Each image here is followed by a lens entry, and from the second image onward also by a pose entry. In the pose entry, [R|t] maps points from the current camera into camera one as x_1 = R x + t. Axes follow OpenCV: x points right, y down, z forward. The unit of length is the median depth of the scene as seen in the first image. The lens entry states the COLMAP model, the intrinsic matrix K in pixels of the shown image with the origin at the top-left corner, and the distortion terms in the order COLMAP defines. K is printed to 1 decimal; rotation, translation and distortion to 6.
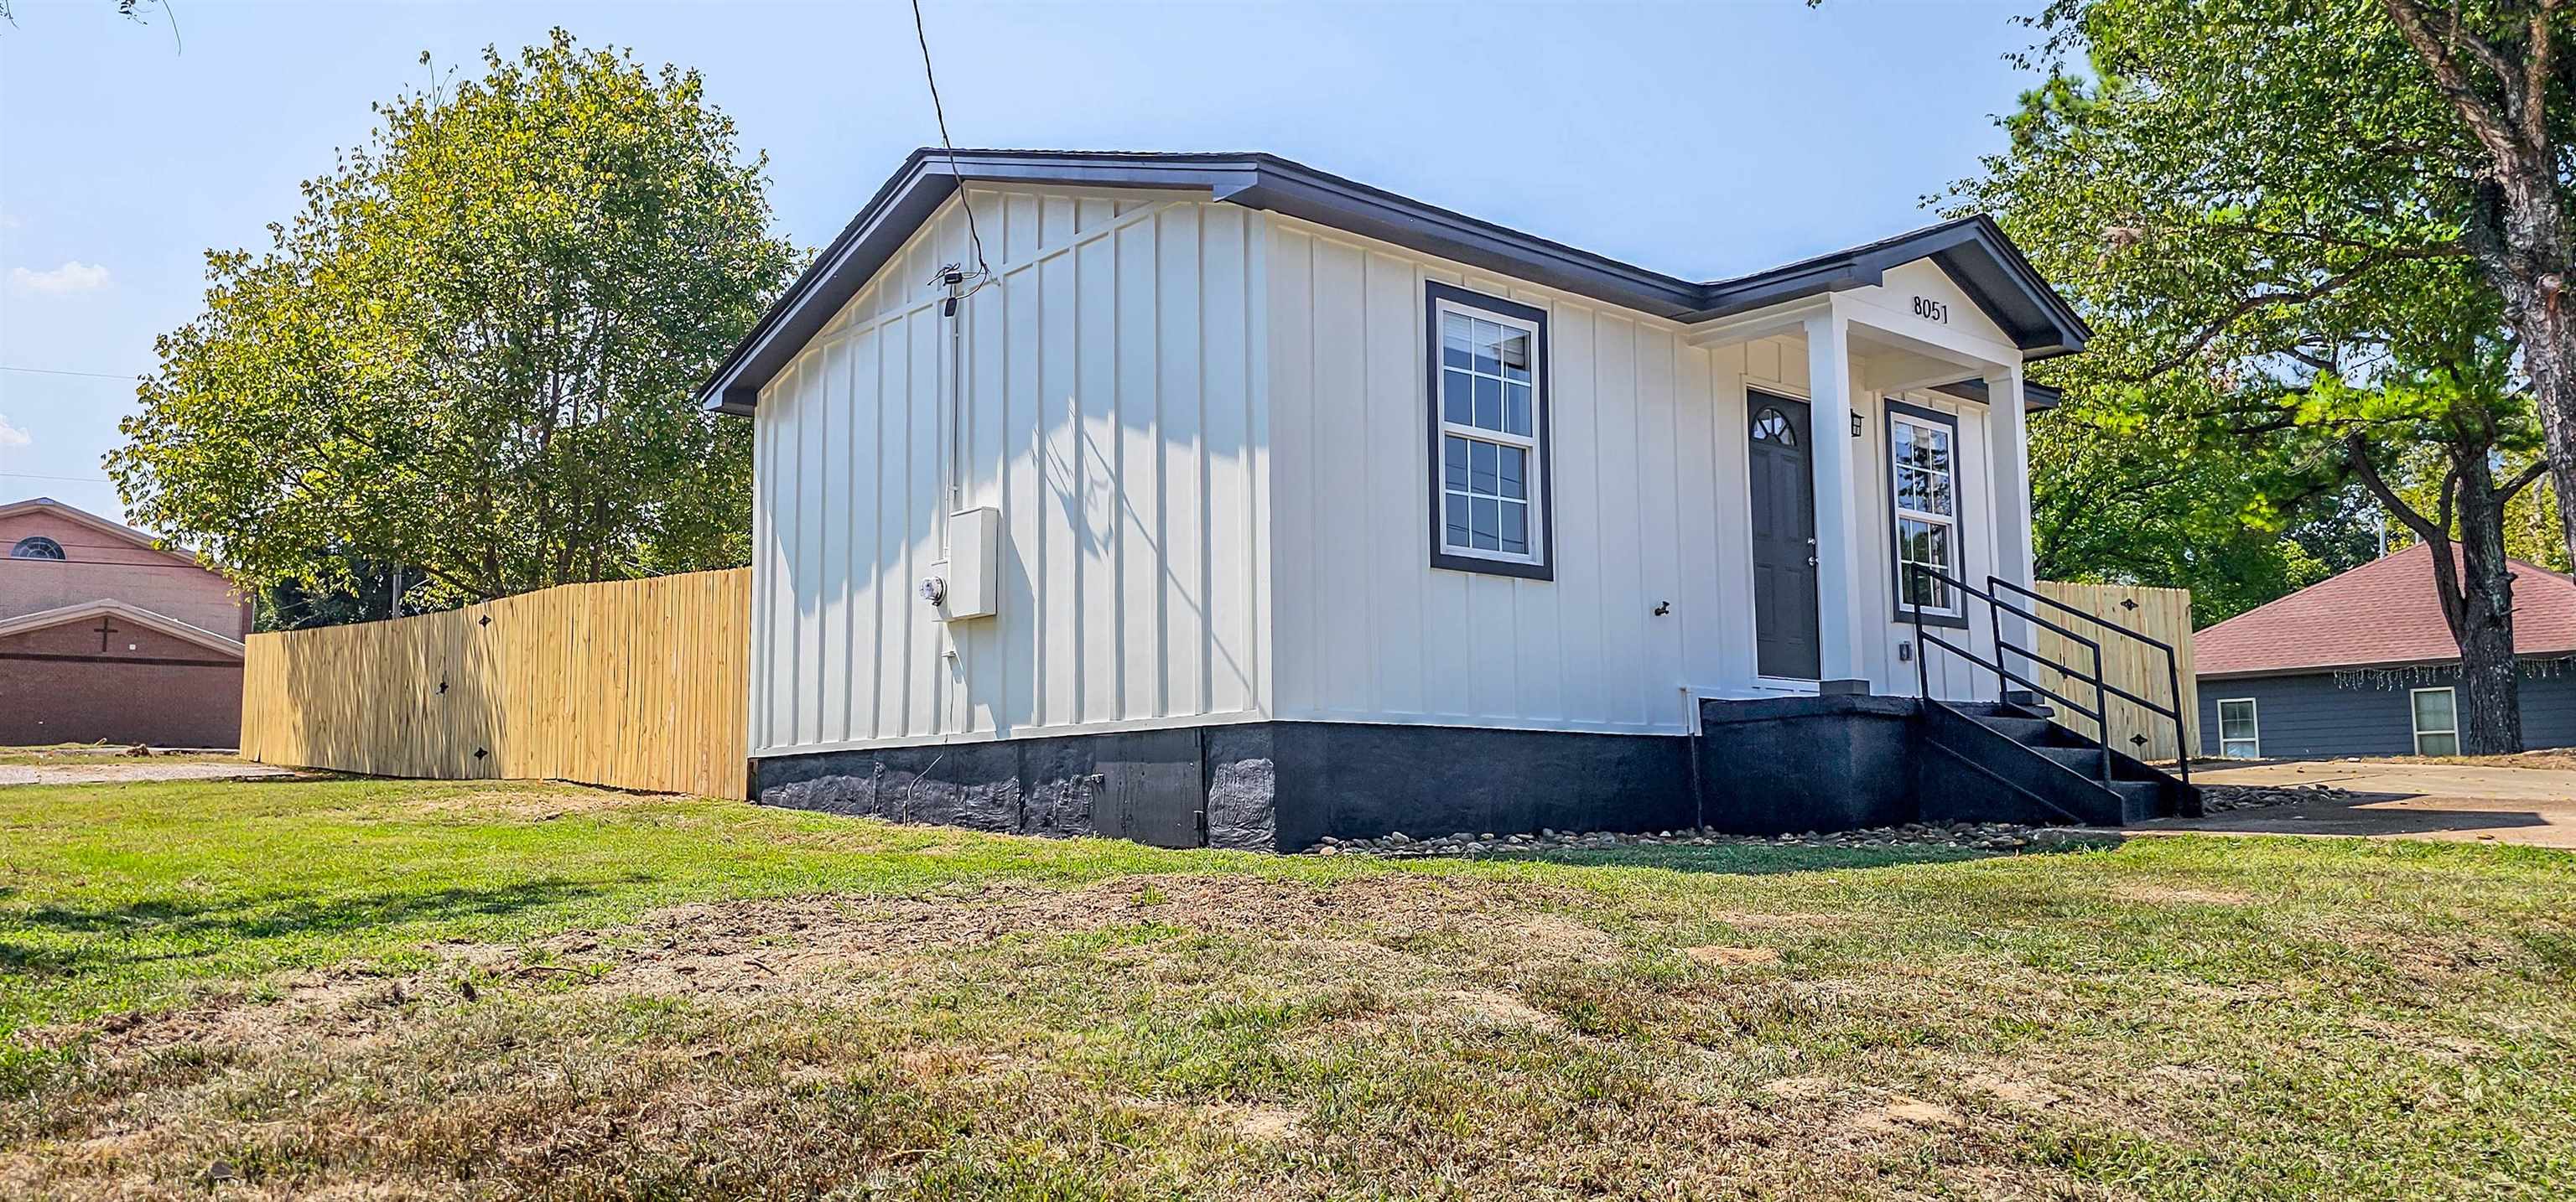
lens RADIAL K [[1836.8, 0, 1282.5], [0, 1836.8, 586.6], [0, 0, 1]] dist [0.008242, -0.002562]
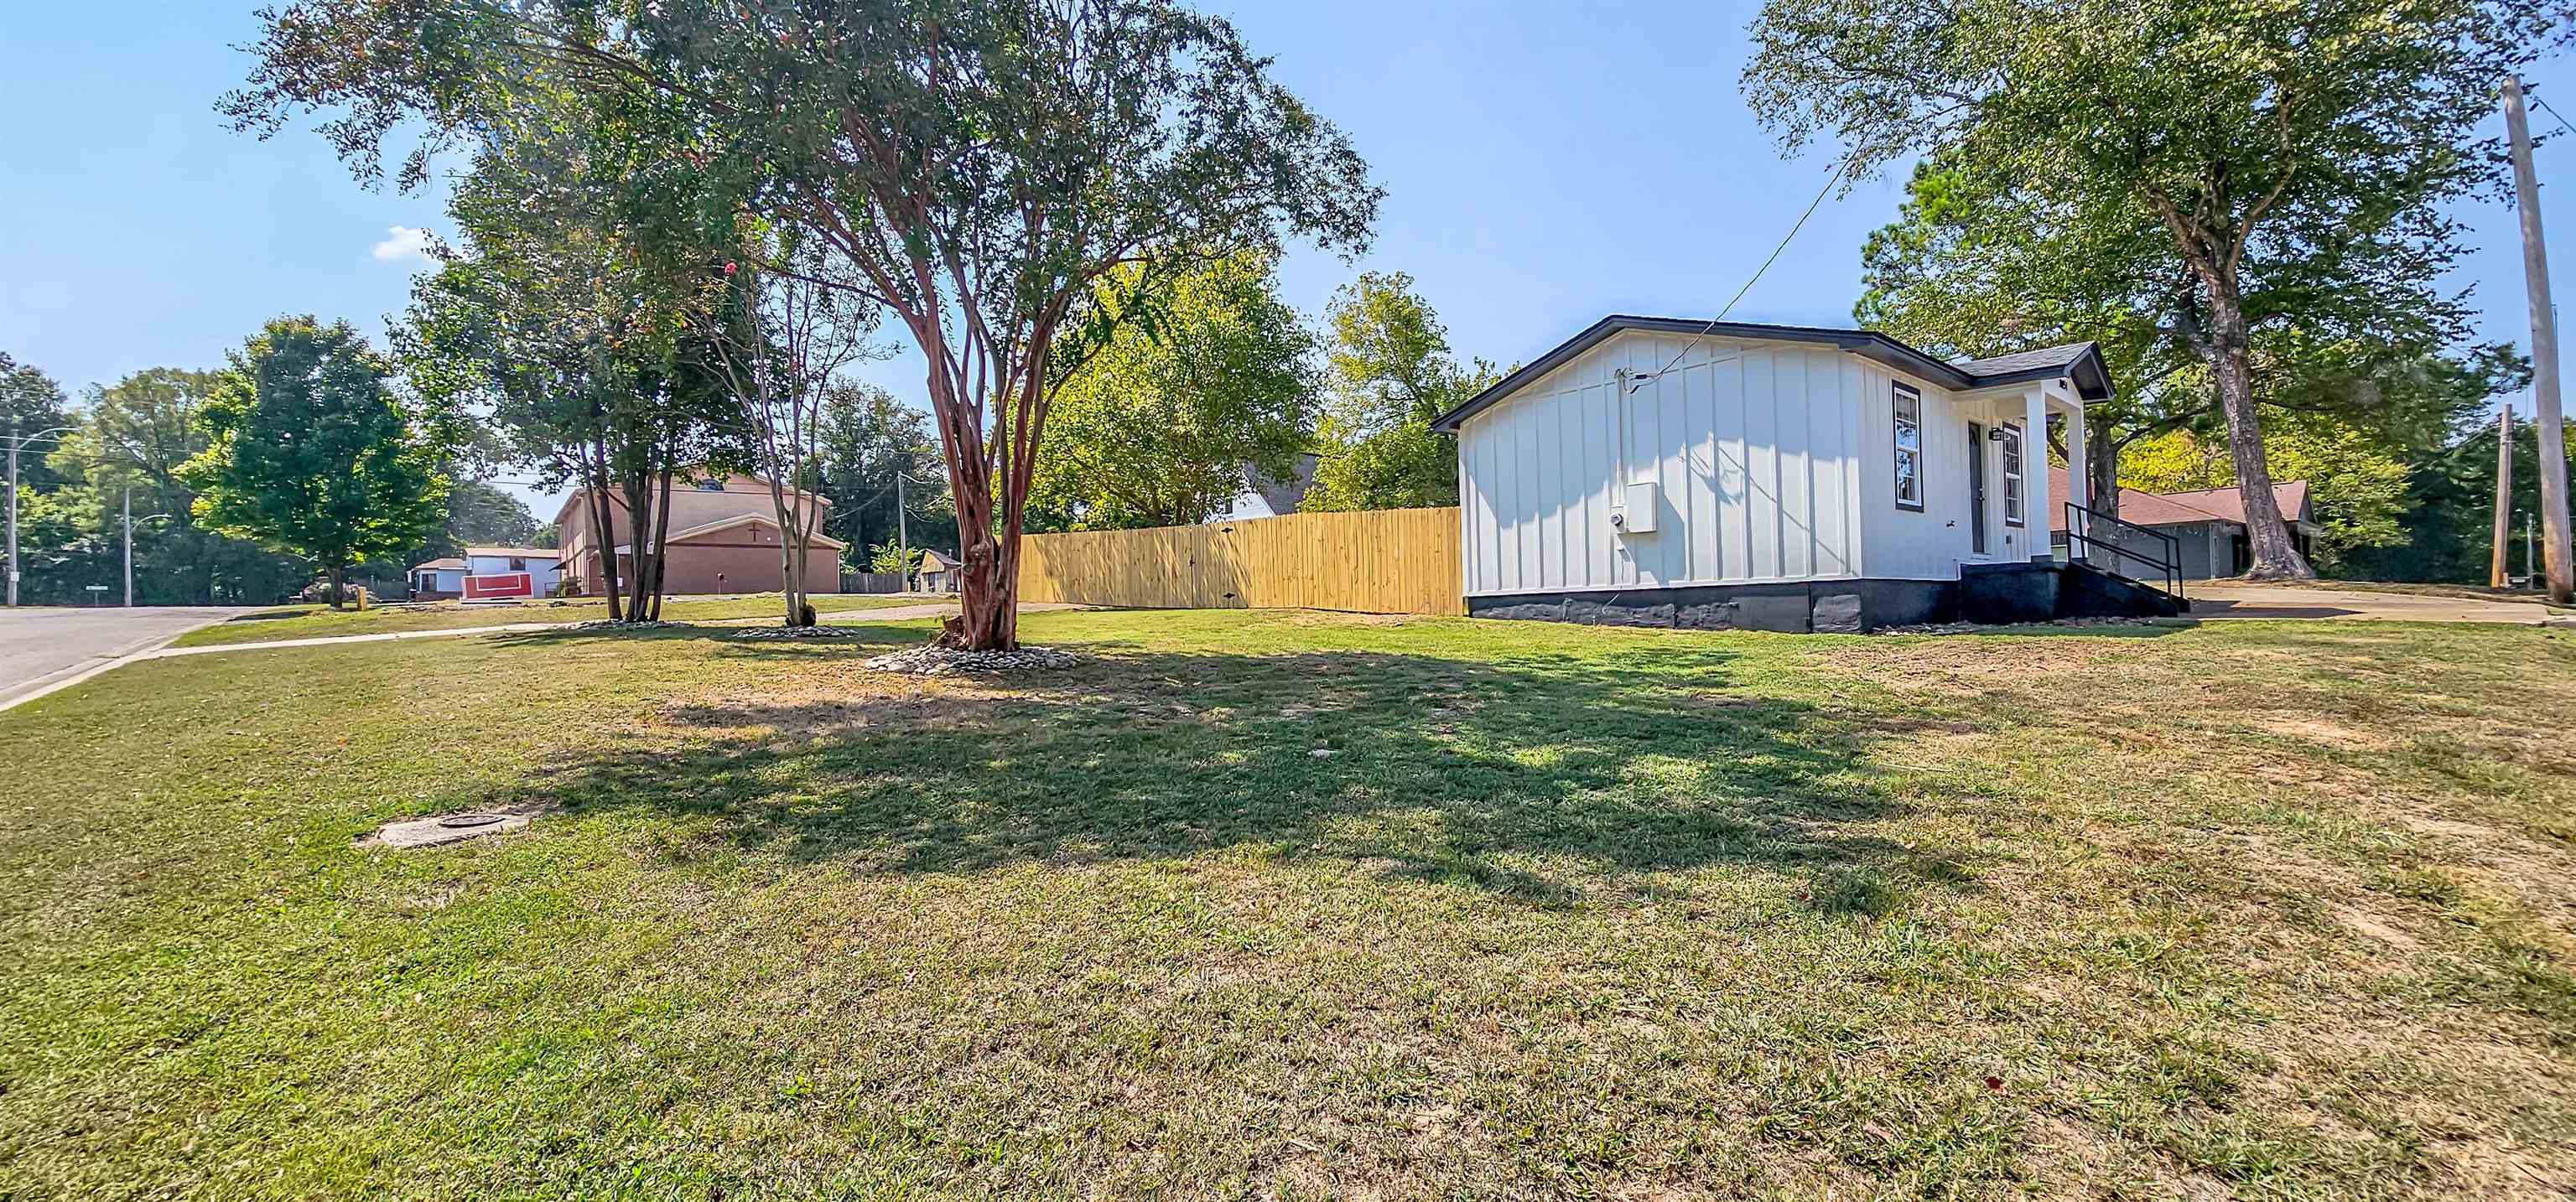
lens RADIAL K [[1057.6, 0, 1299.5], [0, 1057.6, 589.2], [0, 0, 1]] dist [-0.002377, -0.001426]
pose [[0.999161, -0.016671, 0.037415, -0.646860], [0.013055, 0.995401, 0.094901, -0.041477], [-0.038825, -0.094333, 0.994783, -0.252435]]
